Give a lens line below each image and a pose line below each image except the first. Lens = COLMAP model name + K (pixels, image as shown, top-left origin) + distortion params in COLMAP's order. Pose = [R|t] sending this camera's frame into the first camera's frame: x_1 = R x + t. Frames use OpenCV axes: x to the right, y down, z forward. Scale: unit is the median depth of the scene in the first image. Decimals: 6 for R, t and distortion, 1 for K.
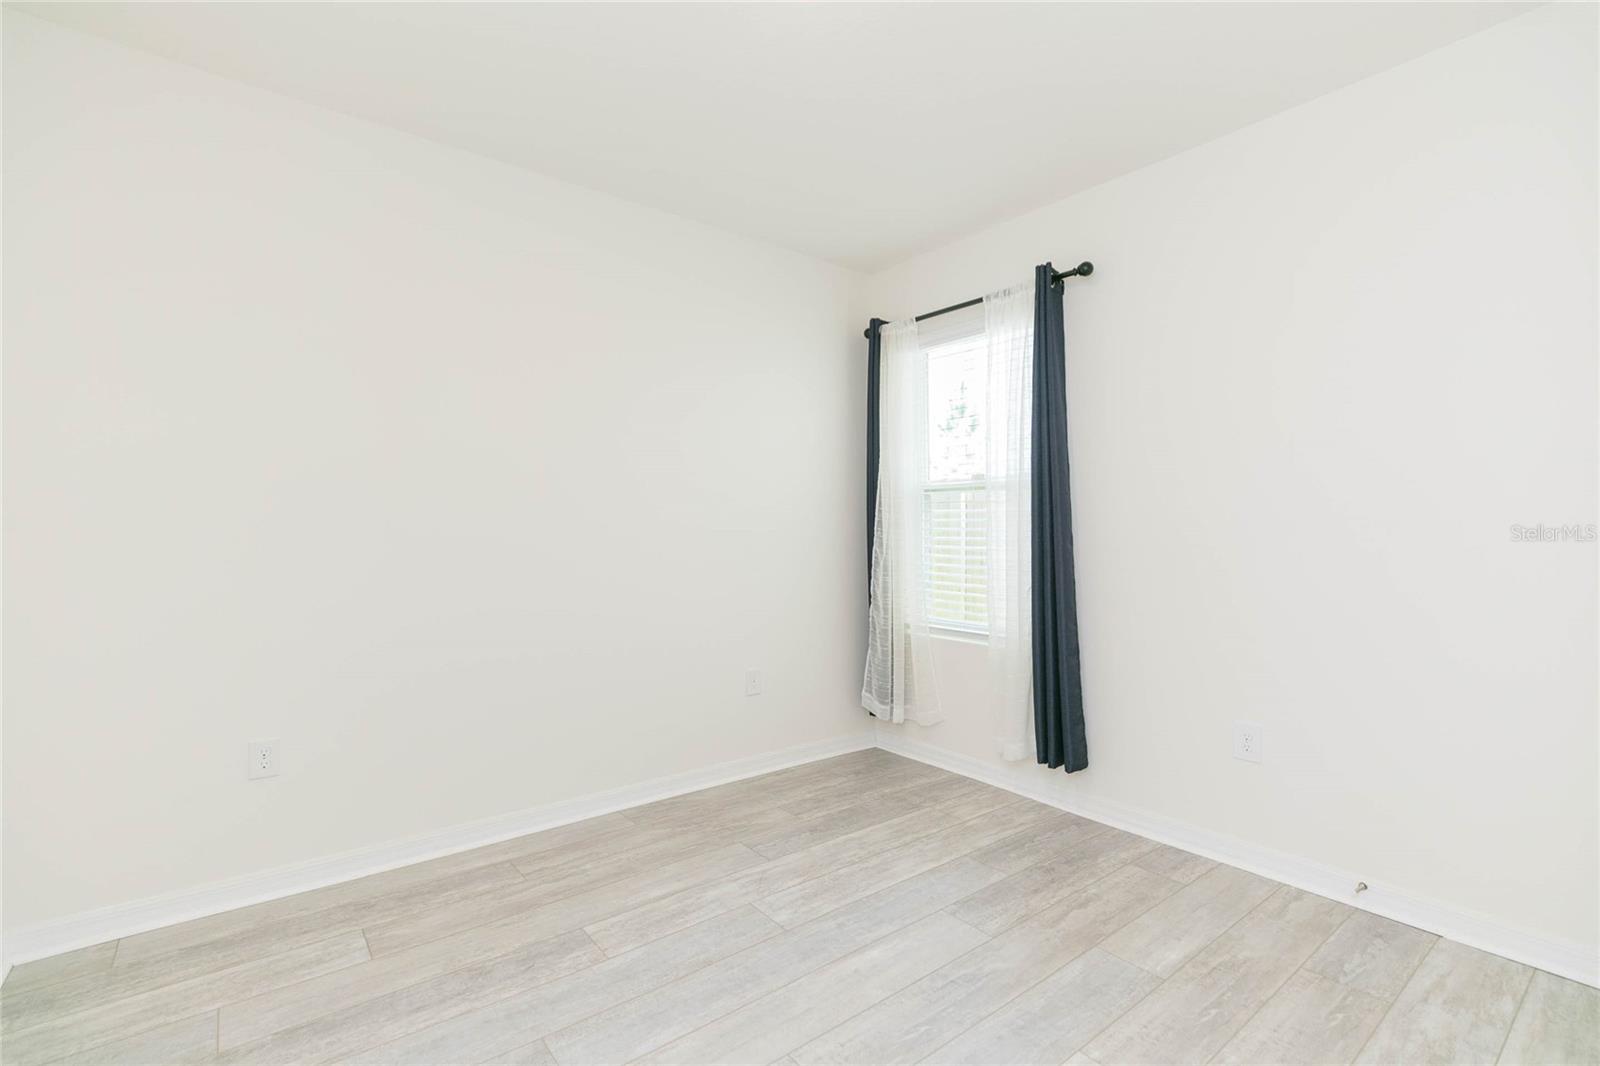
lens RADIAL K [[721.6, 0, 808.3], [0, 721.6, 532.4], [0, 0, 1]] dist [0.001586, 0.001199]
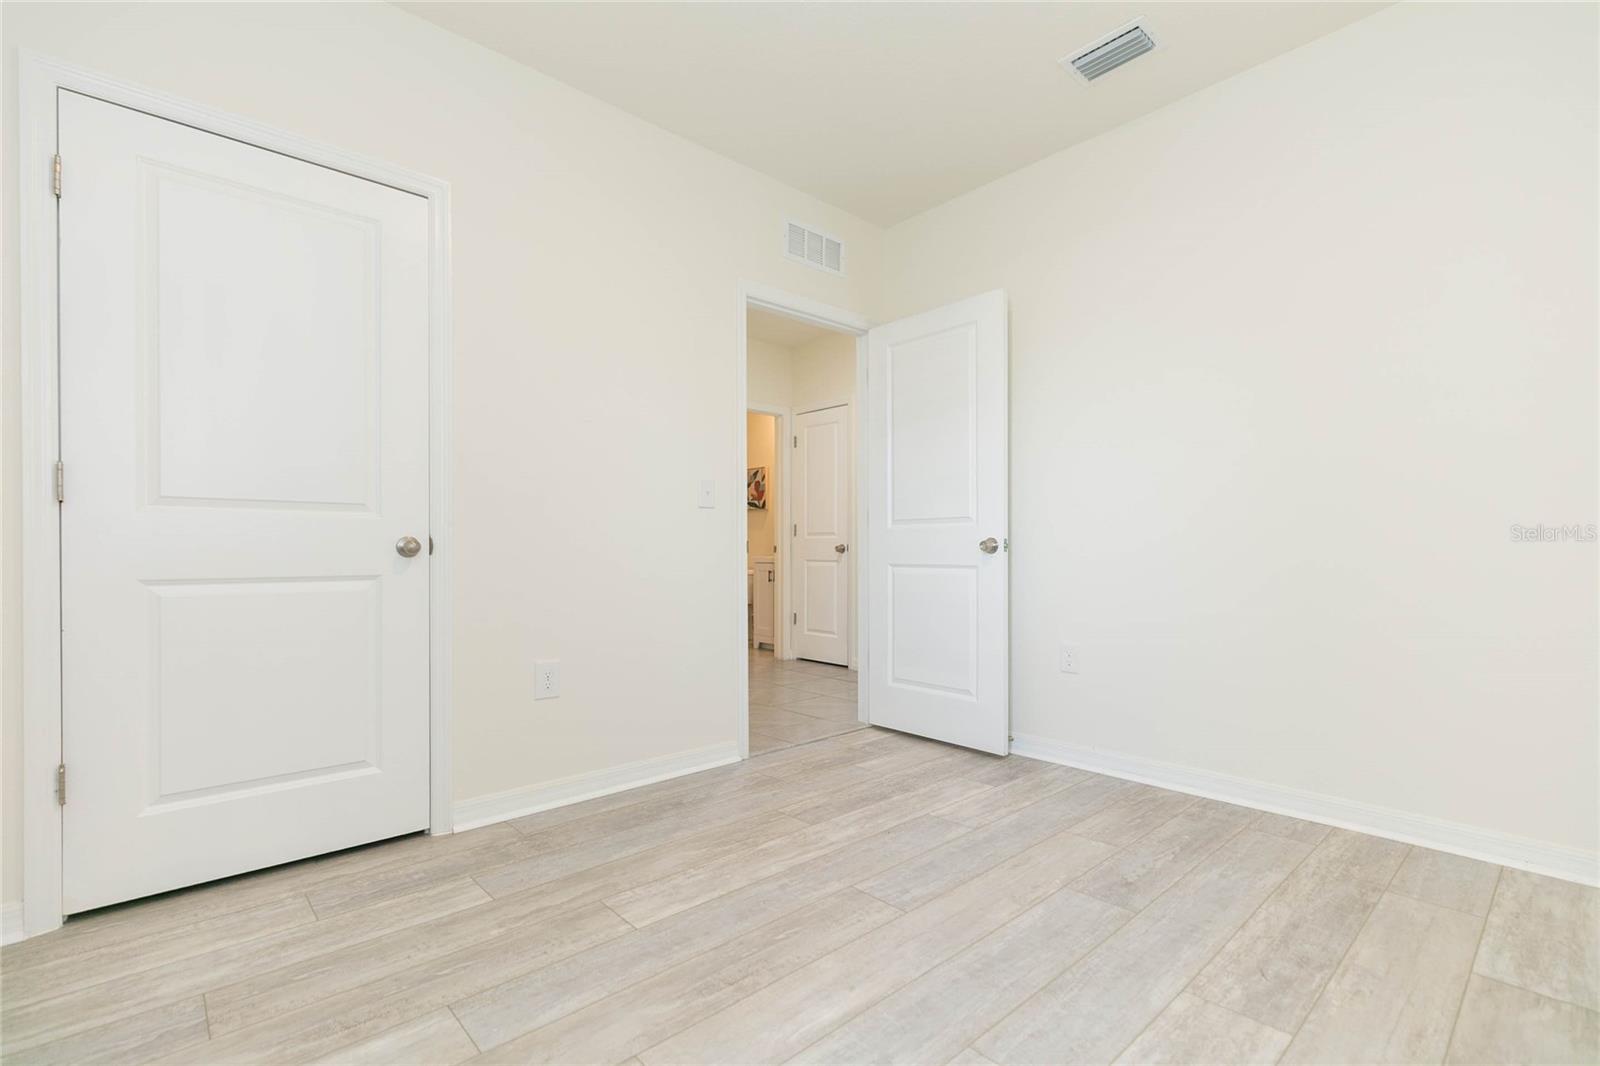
lens RADIAL K [[721.6, 0, 808.3], [0, 721.6, 532.4], [0, 0, 1]] dist [0.001586, 0.001199]
pose [[-0.998440, -0.002277, -0.055787, 0.162320], [-0.000506, 0.999496, -0.031743, 0.149359], [0.055831, -0.031666, -0.997938, 1.841520]]
